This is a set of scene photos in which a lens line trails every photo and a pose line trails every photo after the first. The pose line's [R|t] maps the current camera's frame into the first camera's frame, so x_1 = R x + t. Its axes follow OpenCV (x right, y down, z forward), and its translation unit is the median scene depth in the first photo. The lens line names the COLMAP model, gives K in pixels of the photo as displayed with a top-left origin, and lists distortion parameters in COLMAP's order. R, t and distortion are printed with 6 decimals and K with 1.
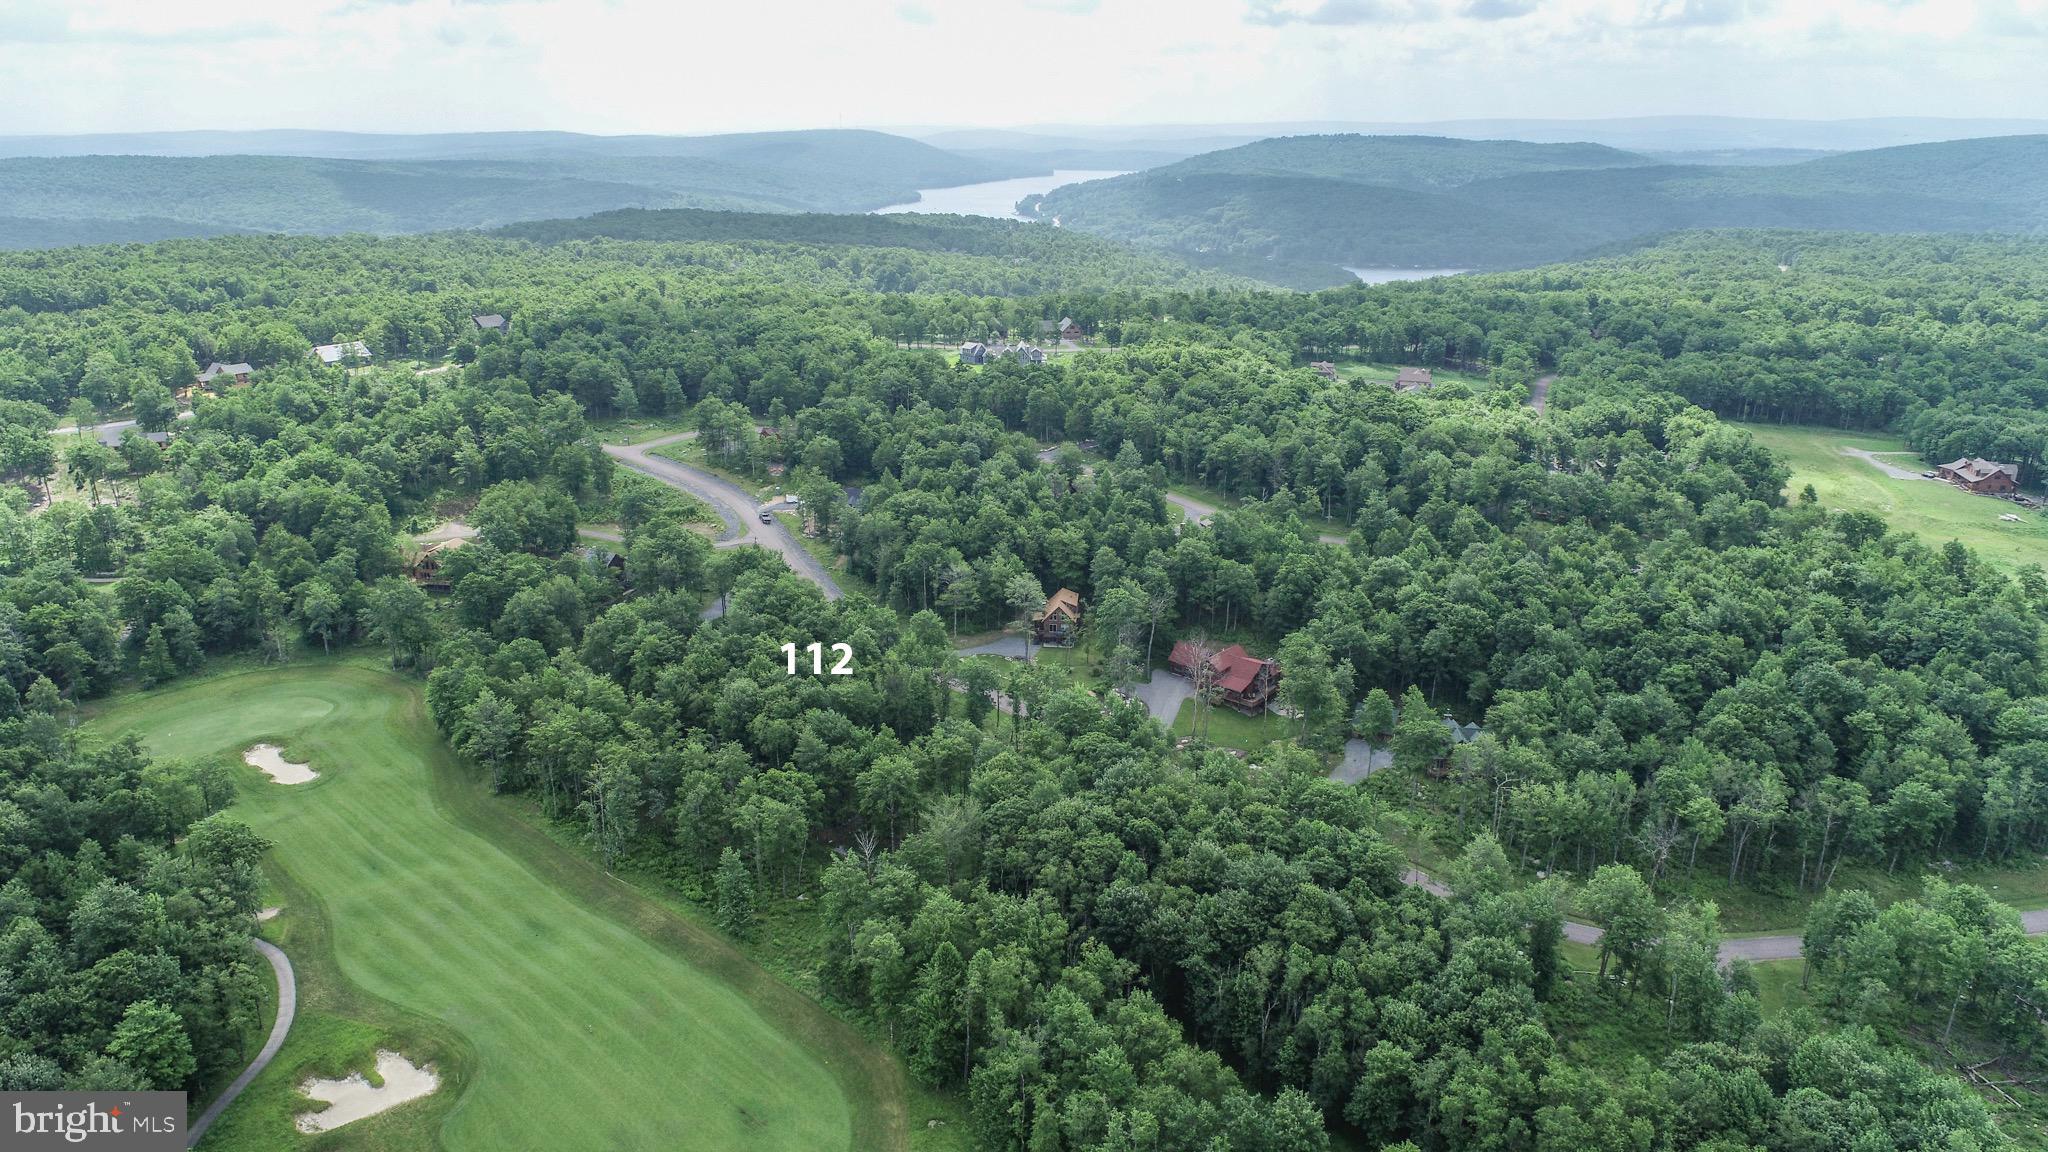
lens RADIAL K [[1416.2, 0, 1024.0], [0, 1416.2, 576.0], [0, 0, 1]] dist [-0.008035, 0.000726]
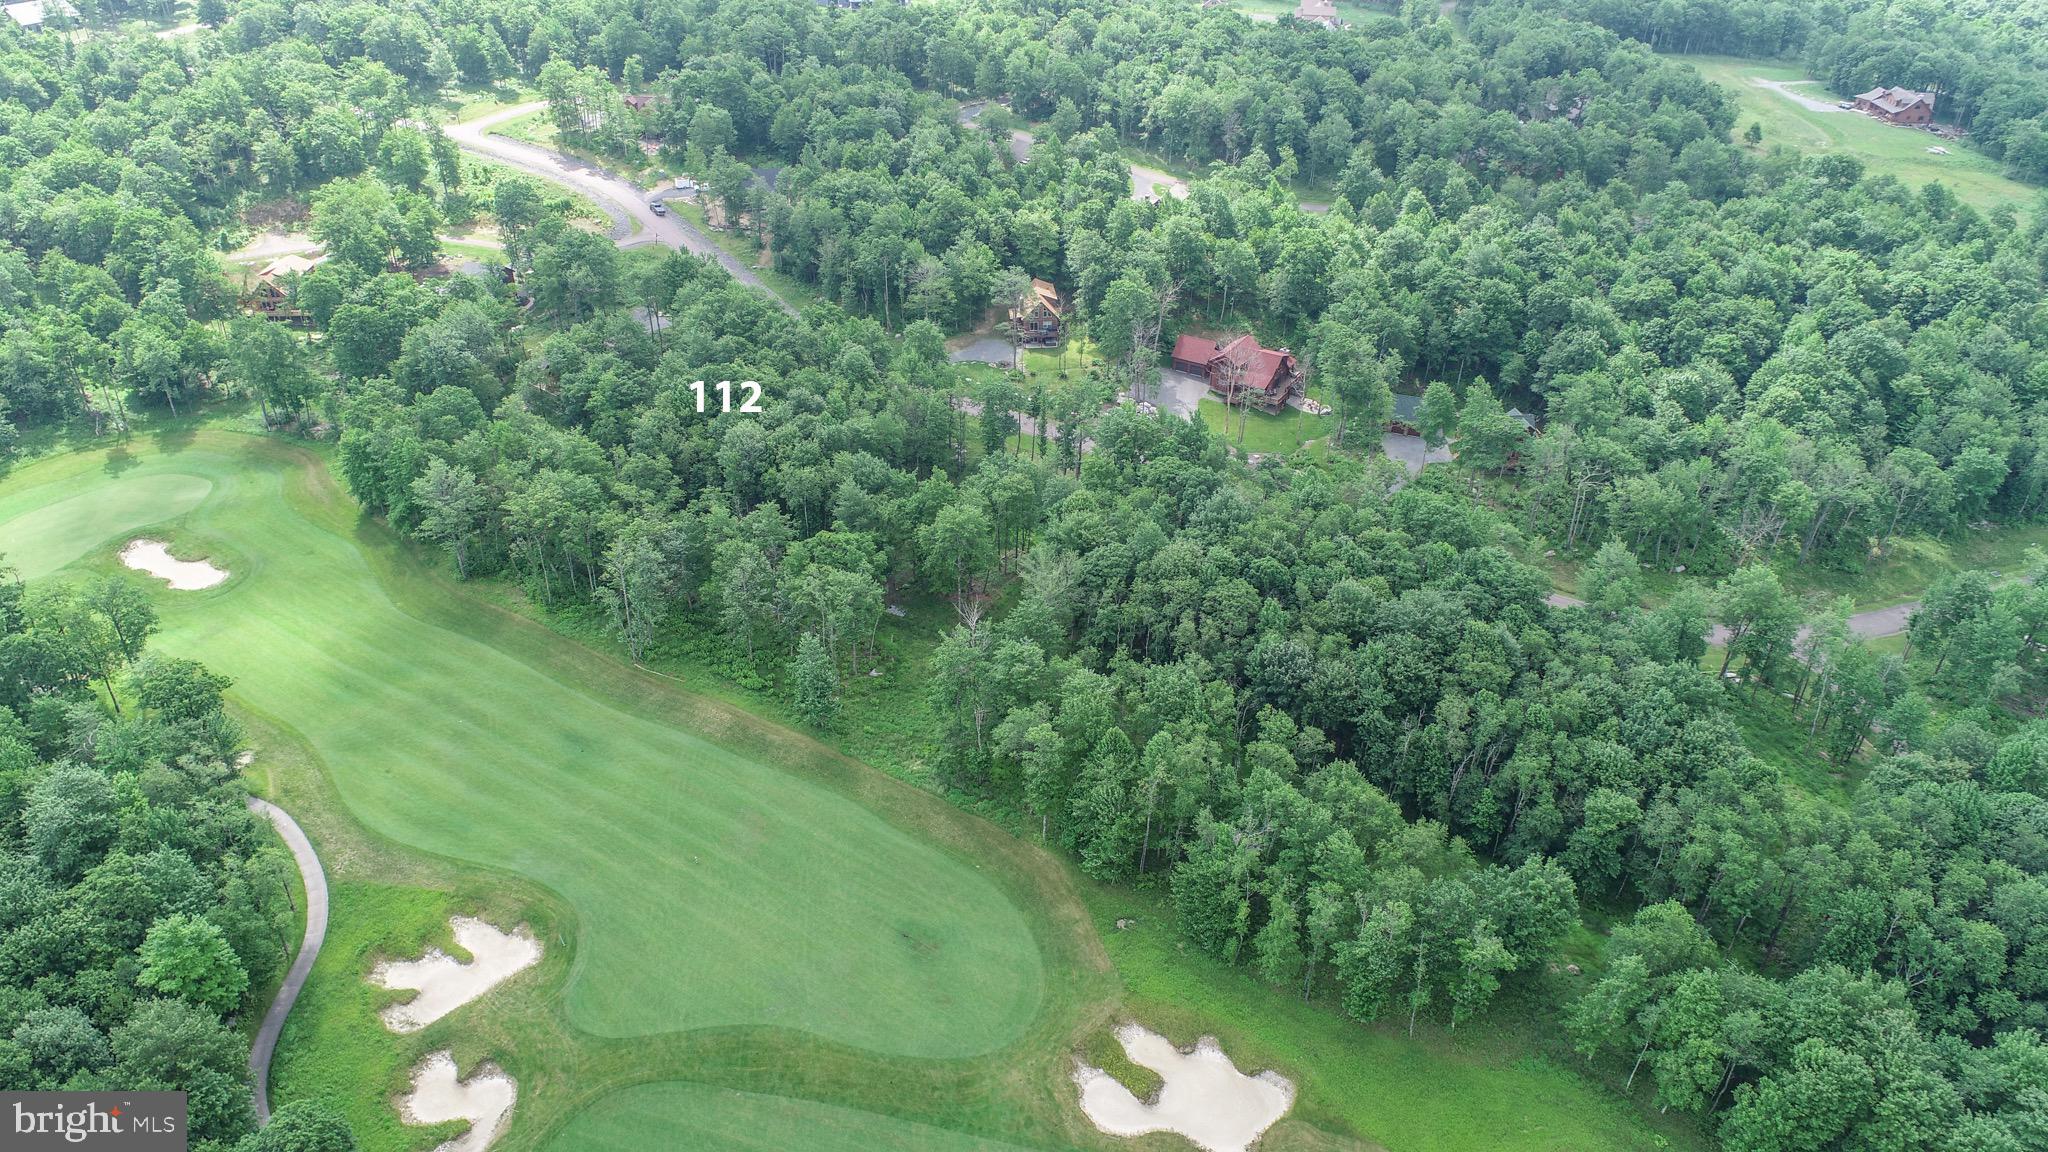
lens RADIAL K [[1416.2, 0, 1024.0], [0, 1416.2, 576.0], [0, 0, 1]] dist [-0.008035, 0.000726]
pose [[0.983793, -0.087380, 0.156575, -0.164370], [0.046981, 0.968332, 0.245204, -0.035391], [-0.173043, -0.233874, 0.956744, 0.129157]]
